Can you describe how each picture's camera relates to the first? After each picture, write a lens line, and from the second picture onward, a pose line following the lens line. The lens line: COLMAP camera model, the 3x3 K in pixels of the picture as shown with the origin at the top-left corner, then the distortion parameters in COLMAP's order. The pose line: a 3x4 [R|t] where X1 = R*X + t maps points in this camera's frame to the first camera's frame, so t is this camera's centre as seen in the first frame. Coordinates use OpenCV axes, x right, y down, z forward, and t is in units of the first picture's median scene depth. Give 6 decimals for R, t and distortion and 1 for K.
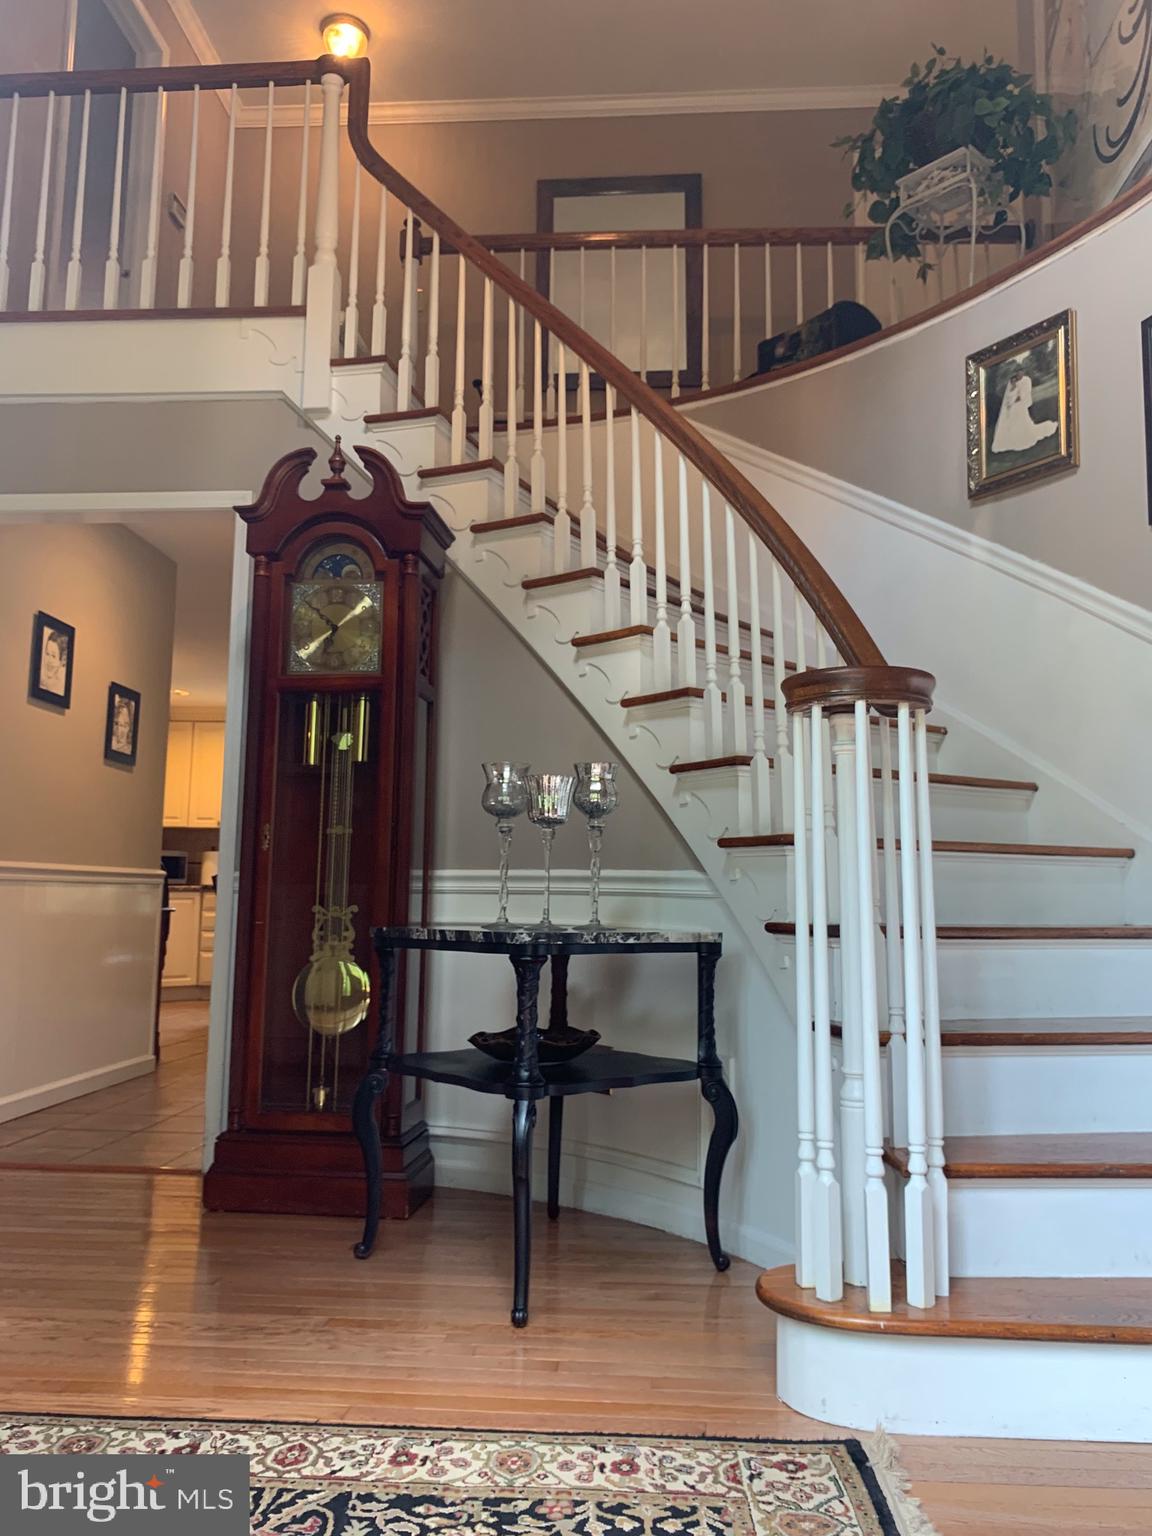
lens RADIAL K [[1186.0, 0, 576.0], [0, 1186.0, 768.0], [0, 0, 1]] dist [0.190888, -0.548542]
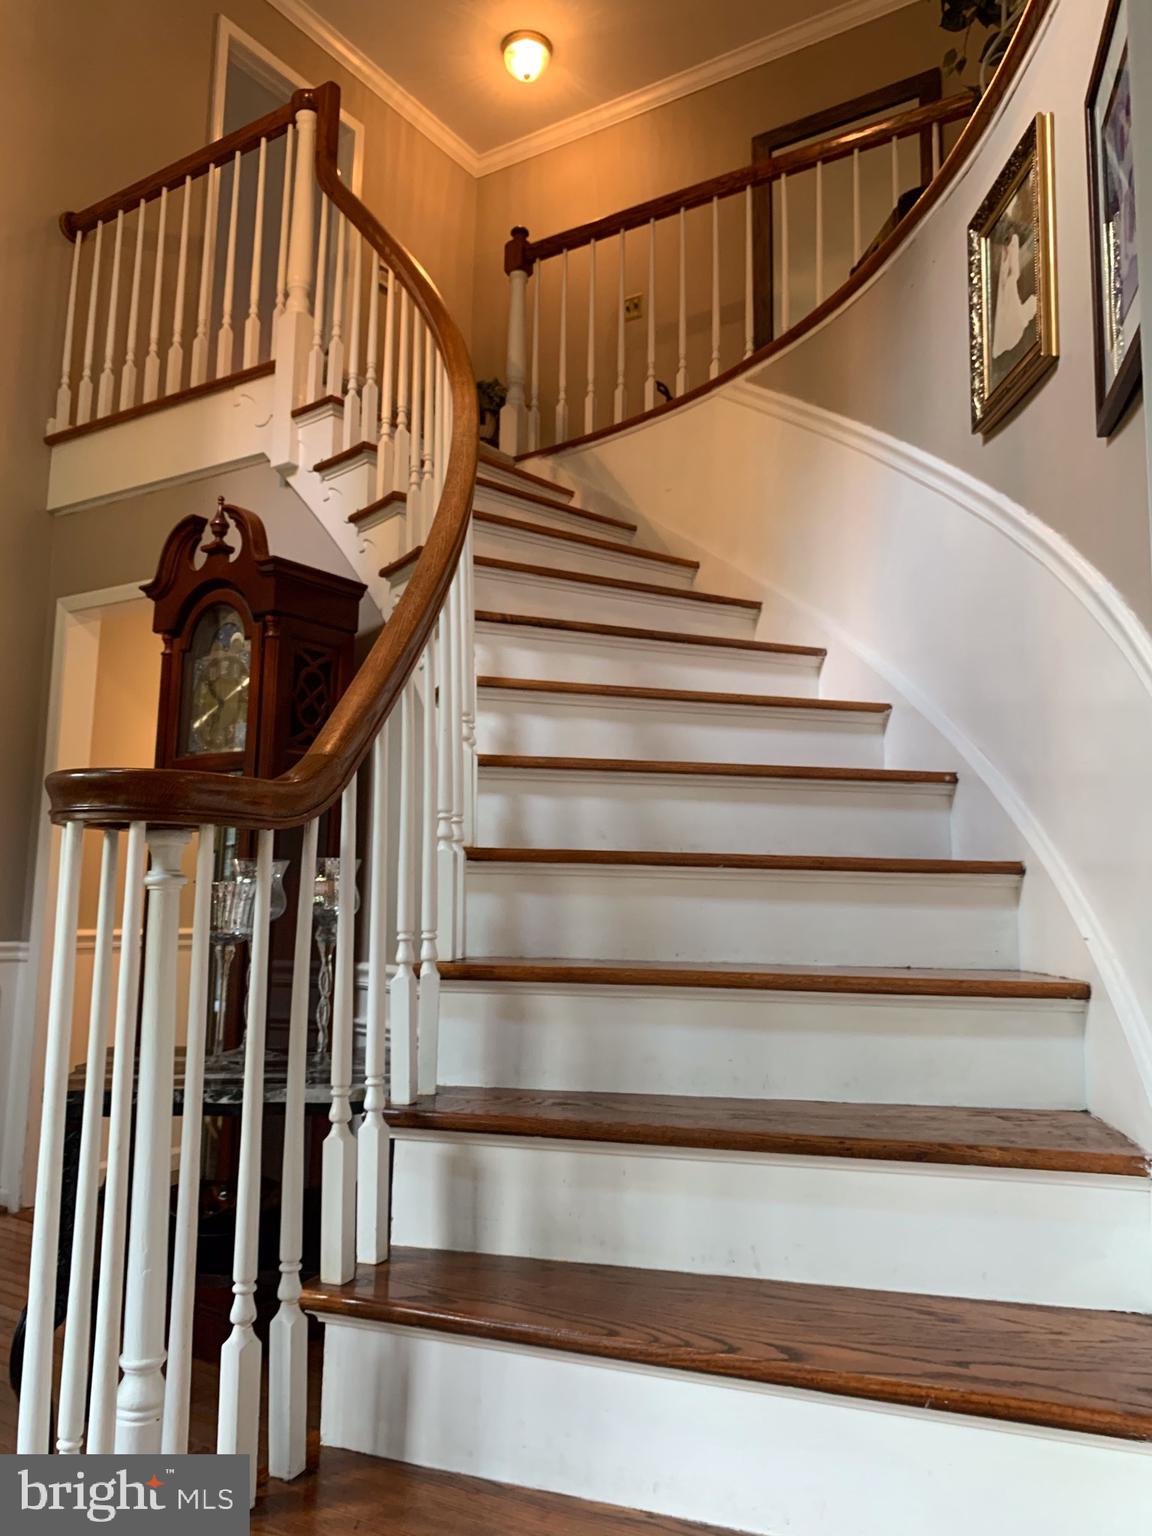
lens RADIAL K [[1186.0, 0, 576.0], [0, 1186.0, 768.0], [0, 0, 1]] dist [0.190888, -0.548542]
pose [[0.853034, -0.044915, -0.519919, 0.476894], [0.045561, 0.998895, -0.011541, -0.038208], [0.519863, -0.013843, 0.854137, 0.307740]]
